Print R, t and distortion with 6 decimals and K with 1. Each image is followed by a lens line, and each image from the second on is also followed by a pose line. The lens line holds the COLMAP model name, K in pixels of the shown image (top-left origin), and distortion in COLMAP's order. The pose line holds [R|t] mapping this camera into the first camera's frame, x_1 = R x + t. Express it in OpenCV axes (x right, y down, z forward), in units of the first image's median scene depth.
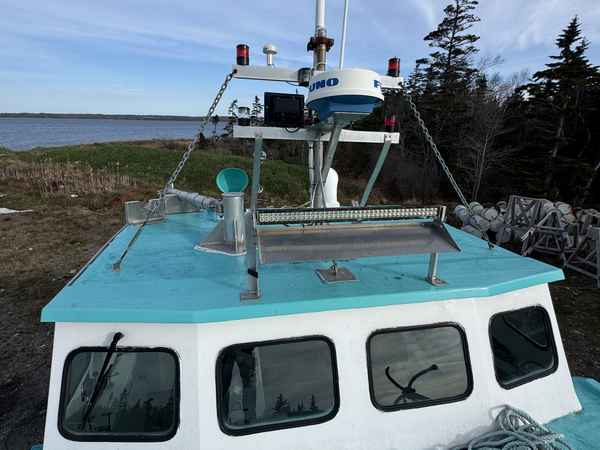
lens RADIAL K [[320.2, 0, 300.4], [0, 320.2, 222.2], [0, 0, 1]] dist [-0.001576, -0.000493]
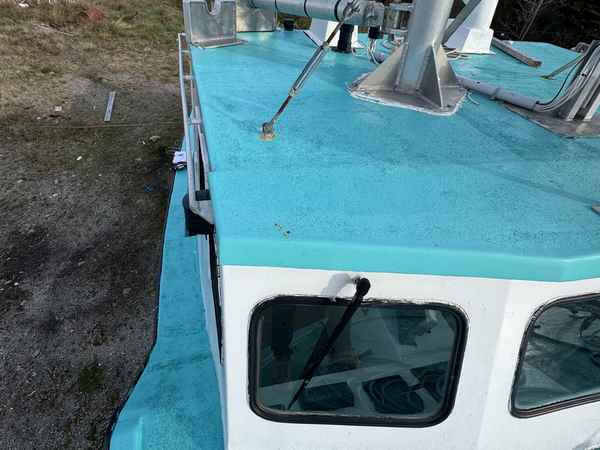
lens RADIAL K [[320.2, 0, 298.6], [0, 320.2, 225.6], [0, 0, 1]] dist [-0.001576, -0.000493]
pose [[0.997916, 0.041868, 0.049093, -0.147280], [-0.059562, 0.890313, 0.451436, 0.011788], [-0.024807, -0.453420, 0.890952, 0.126729]]
